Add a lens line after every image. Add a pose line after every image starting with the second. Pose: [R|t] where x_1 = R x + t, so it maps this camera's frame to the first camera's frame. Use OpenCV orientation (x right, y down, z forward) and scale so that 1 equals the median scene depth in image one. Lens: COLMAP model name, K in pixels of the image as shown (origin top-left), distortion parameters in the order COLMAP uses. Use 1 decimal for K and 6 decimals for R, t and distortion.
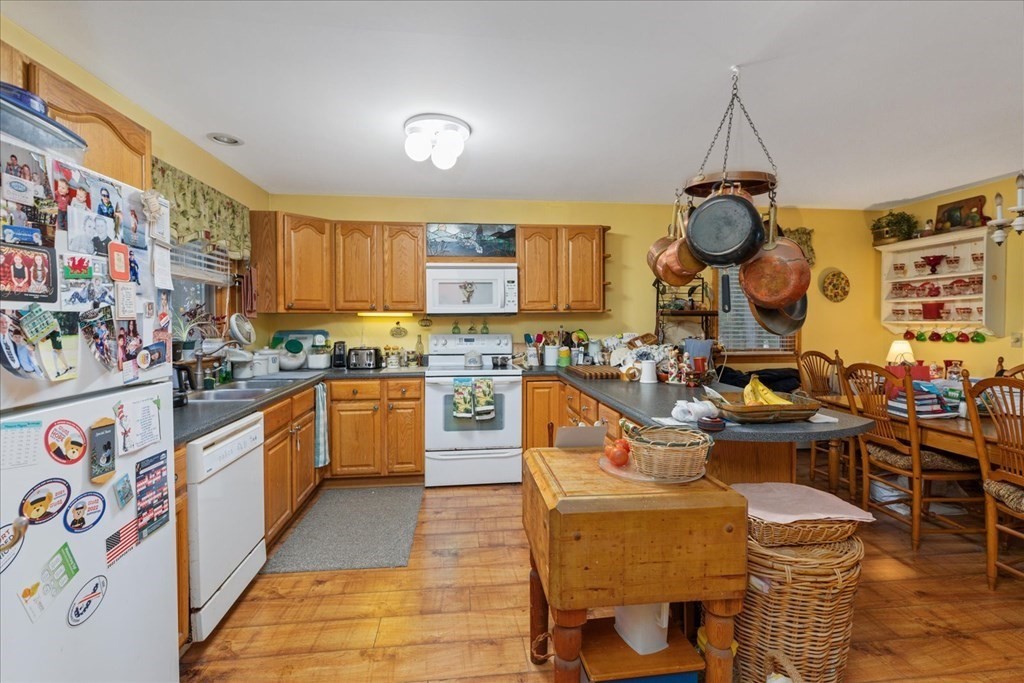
lens RADIAL K [[465.3, 0, 507.8], [0, 465.3, 327.6], [0, 0, 1]] dist [0.001855, 0.000675]
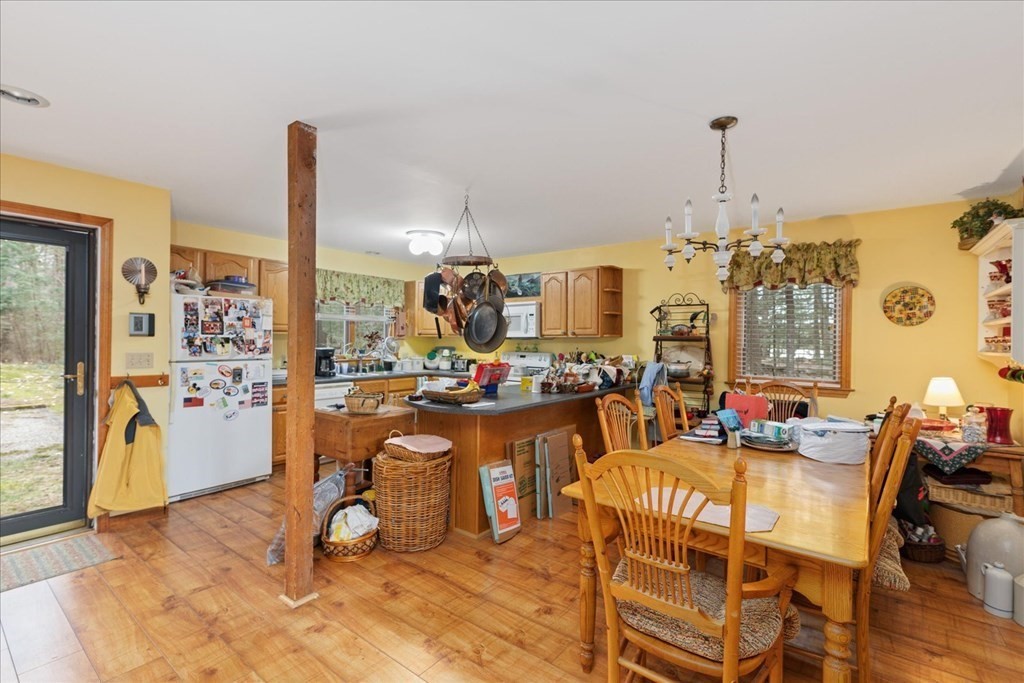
lens RADIAL K [[465.3, 0, 513.0], [0, 465.3, 339.3], [0, 0, 1]] dist [0.001855, 0.000675]
pose [[0.717691, 0.010363, -0.696285, 2.634470], [-0.024397, 0.999650, -0.010269, -0.027045], [0.695934, 0.024357, 0.717692, -0.086917]]
